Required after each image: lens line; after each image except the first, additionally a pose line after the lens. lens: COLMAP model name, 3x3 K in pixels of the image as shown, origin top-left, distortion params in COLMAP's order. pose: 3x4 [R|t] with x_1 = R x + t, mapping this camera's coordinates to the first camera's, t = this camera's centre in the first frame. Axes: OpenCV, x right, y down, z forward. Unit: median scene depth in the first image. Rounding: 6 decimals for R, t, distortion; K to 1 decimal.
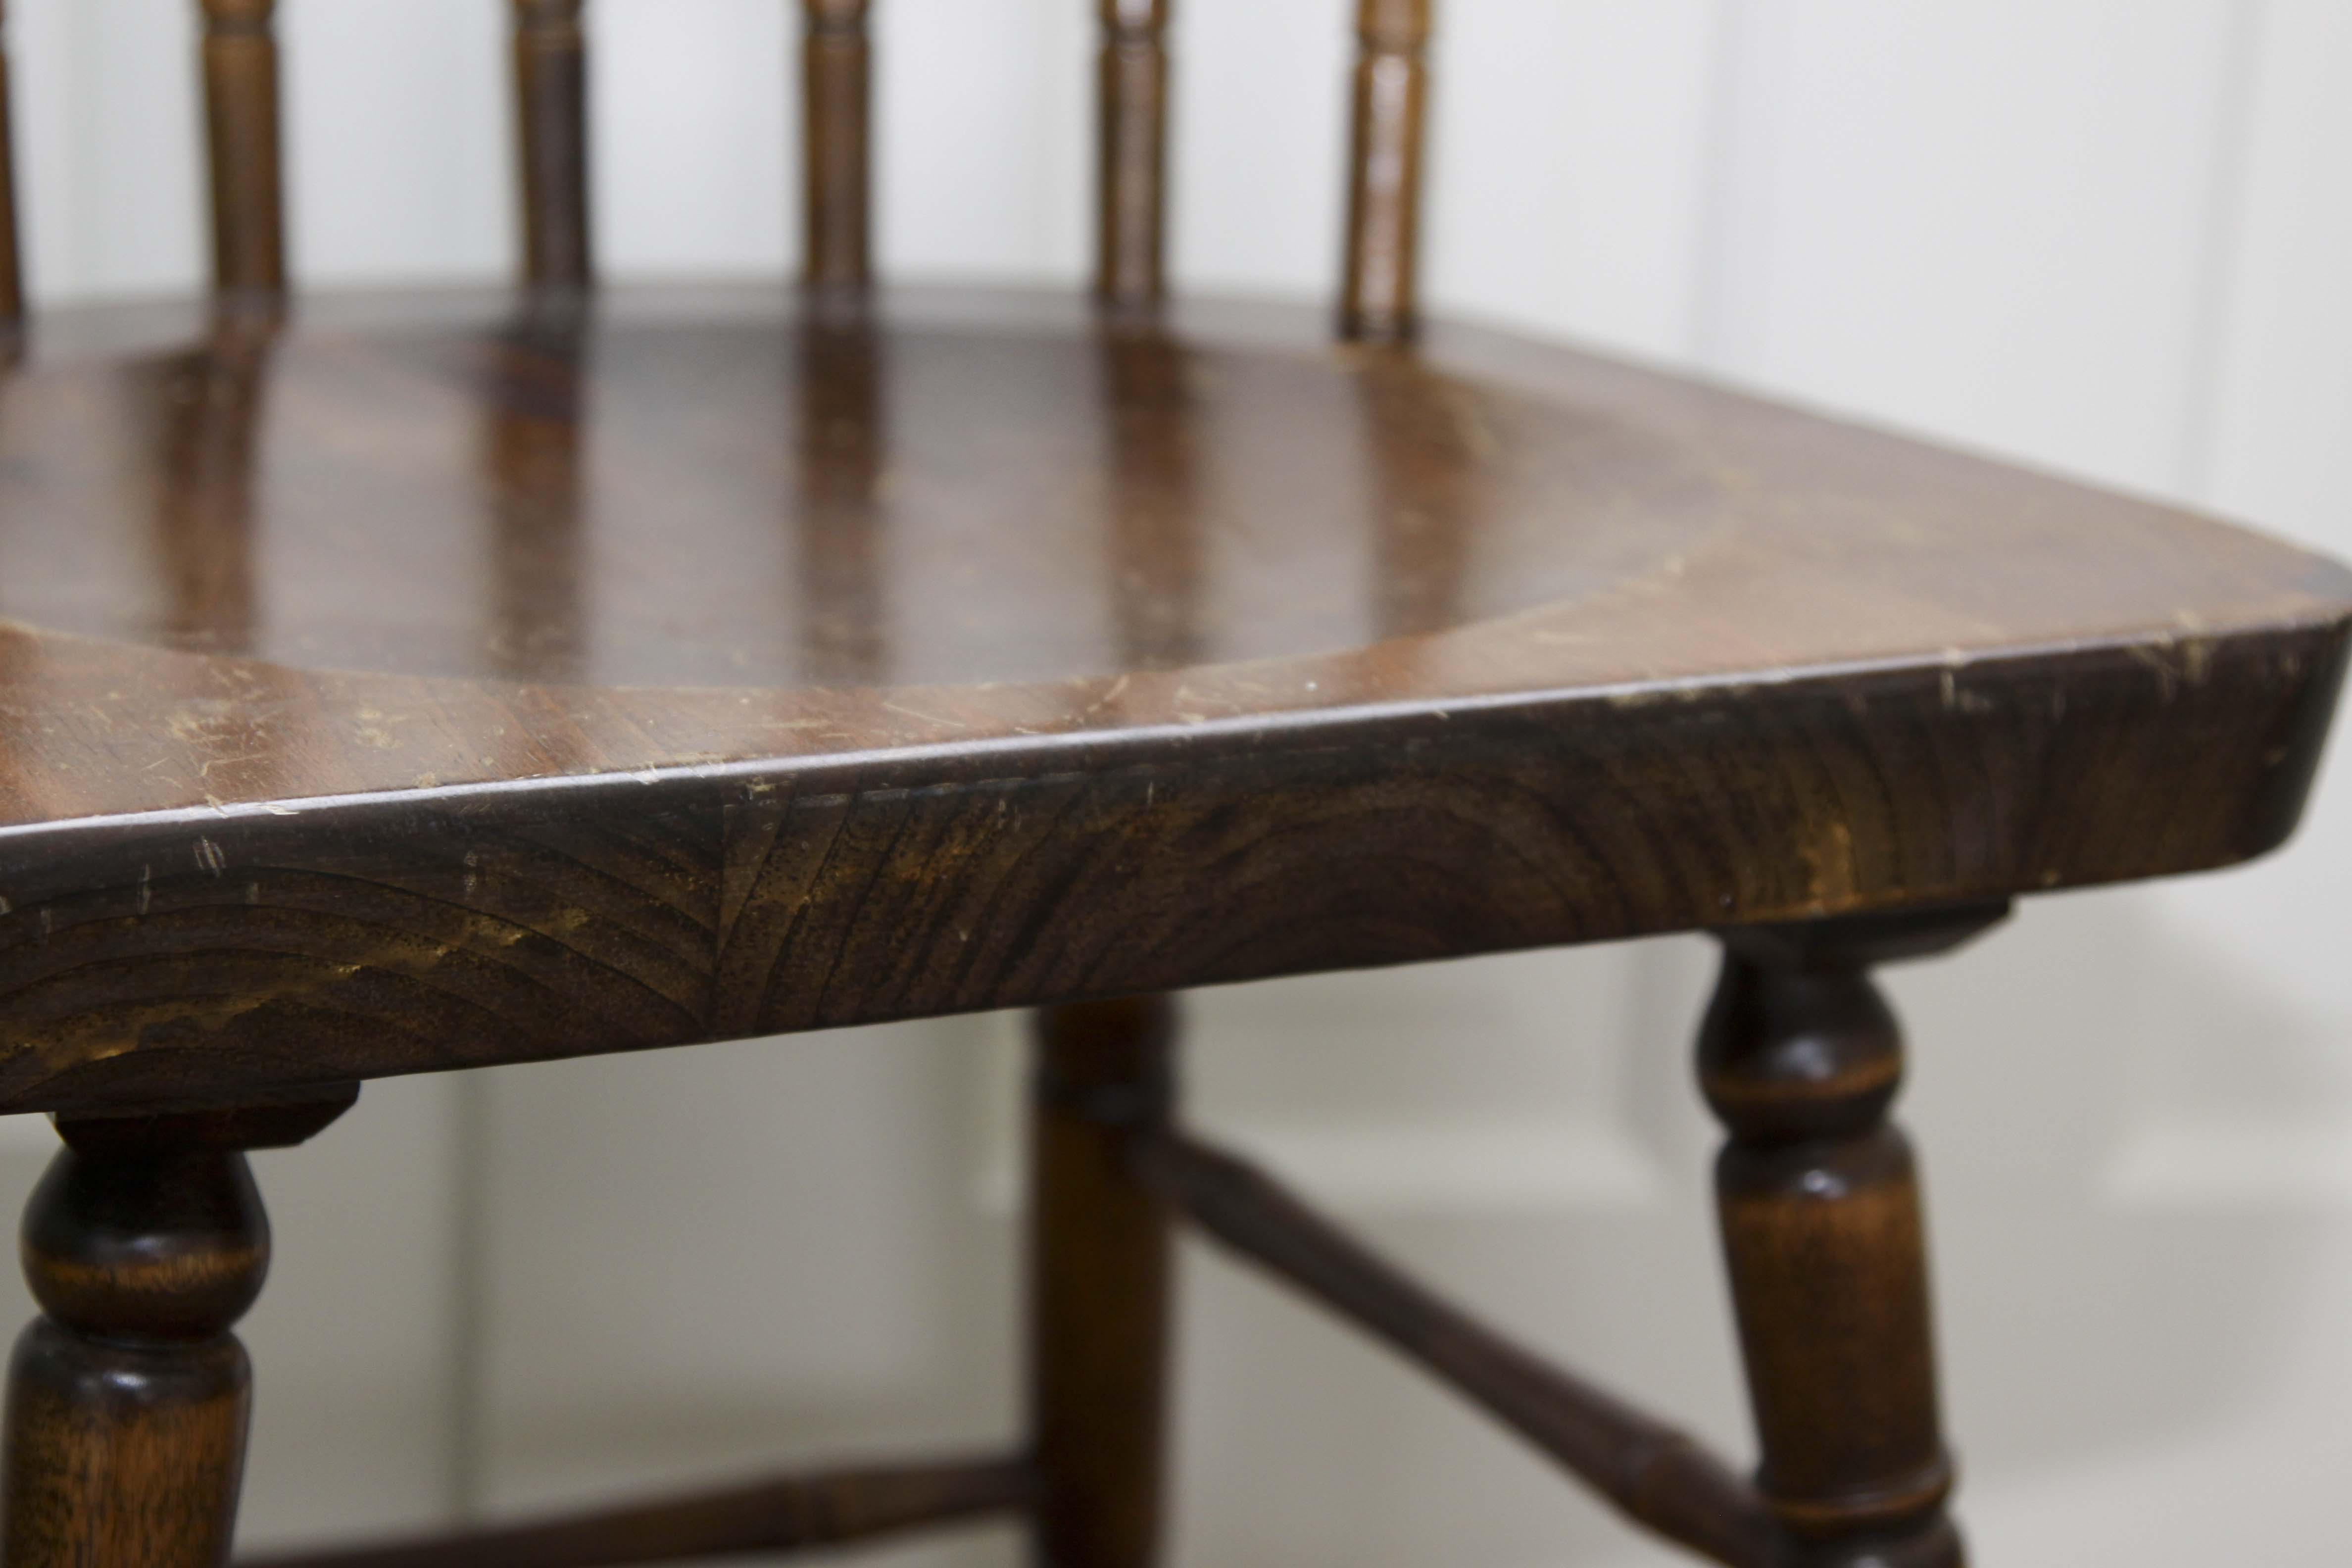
lens RADIAL K [[5787.7, 0, 1126.9], [0, 5787.7, 827.9], [0, 0, 1]] dist [0.166507, 0.000000]
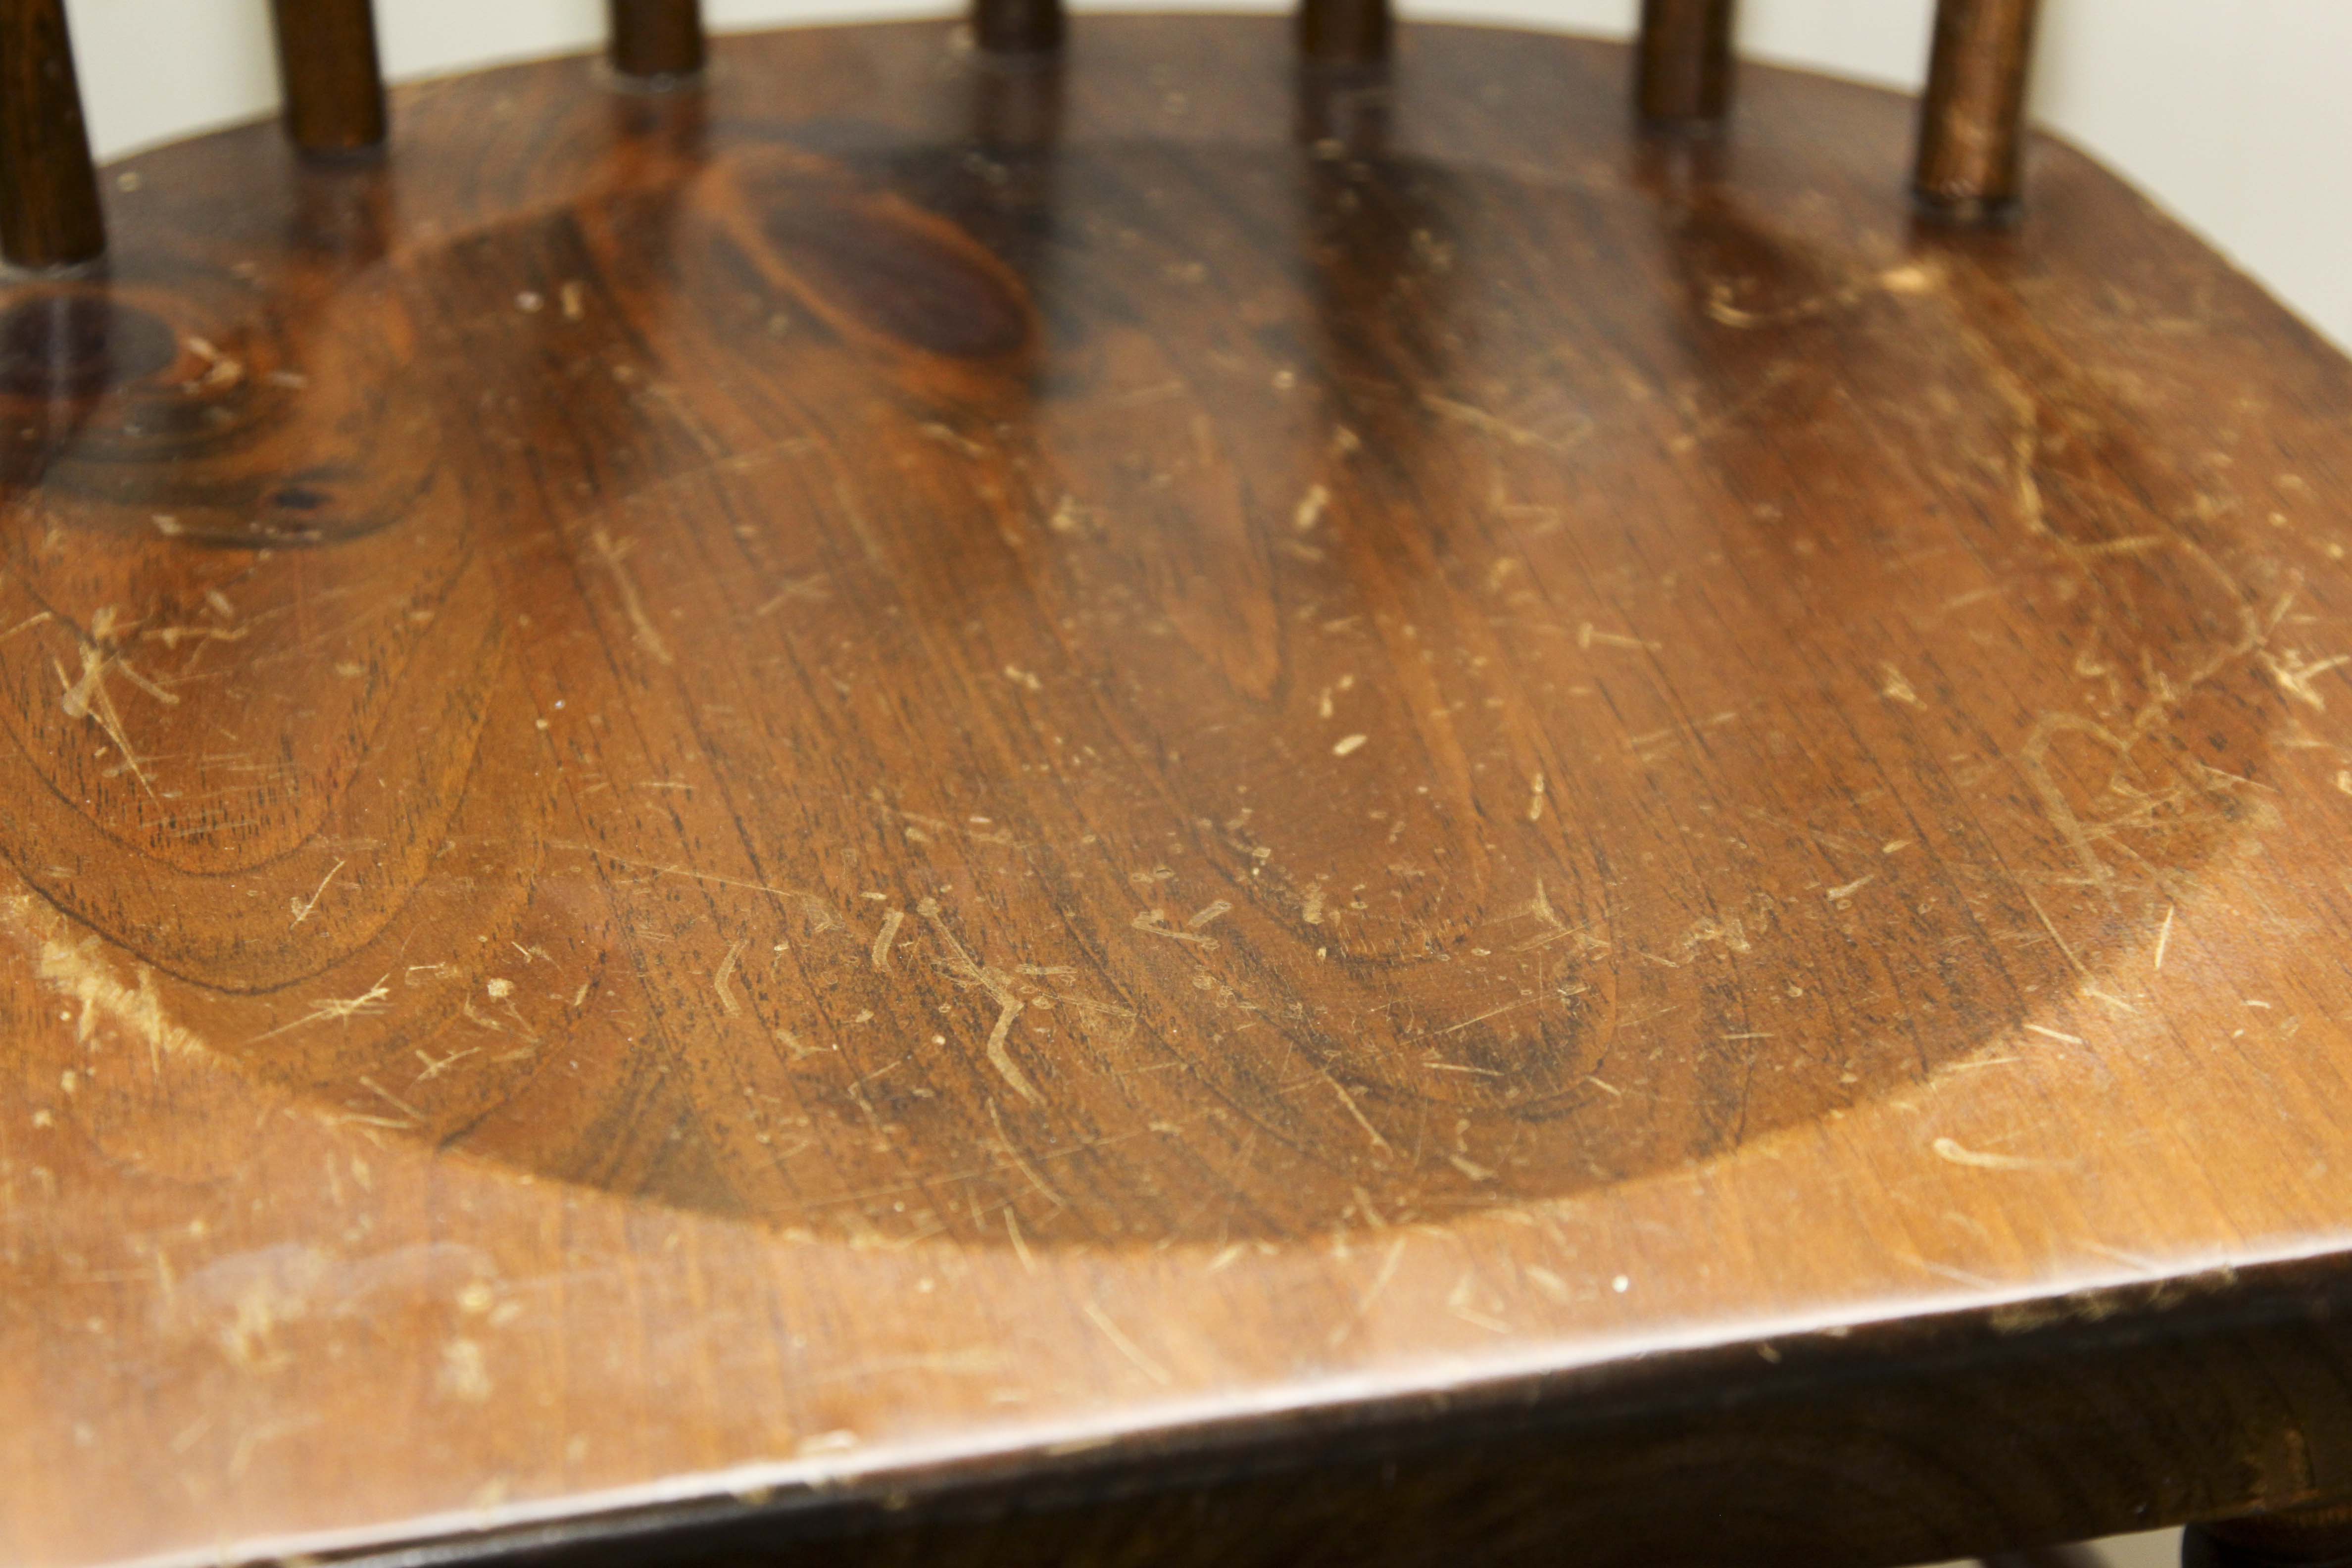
lens RADIAL K [[5787.7, 0, 1163.6], [0, 5787.7, 779.0], [0, 0, 1]] dist [0.166507, 0.000000]
pose [[0.984725, 0.074522, -0.157362, 0.091366], [-0.029902, 0.962731, 0.268802, -0.309998], [0.171529, -0.259990, 0.950254, 0.227074]]
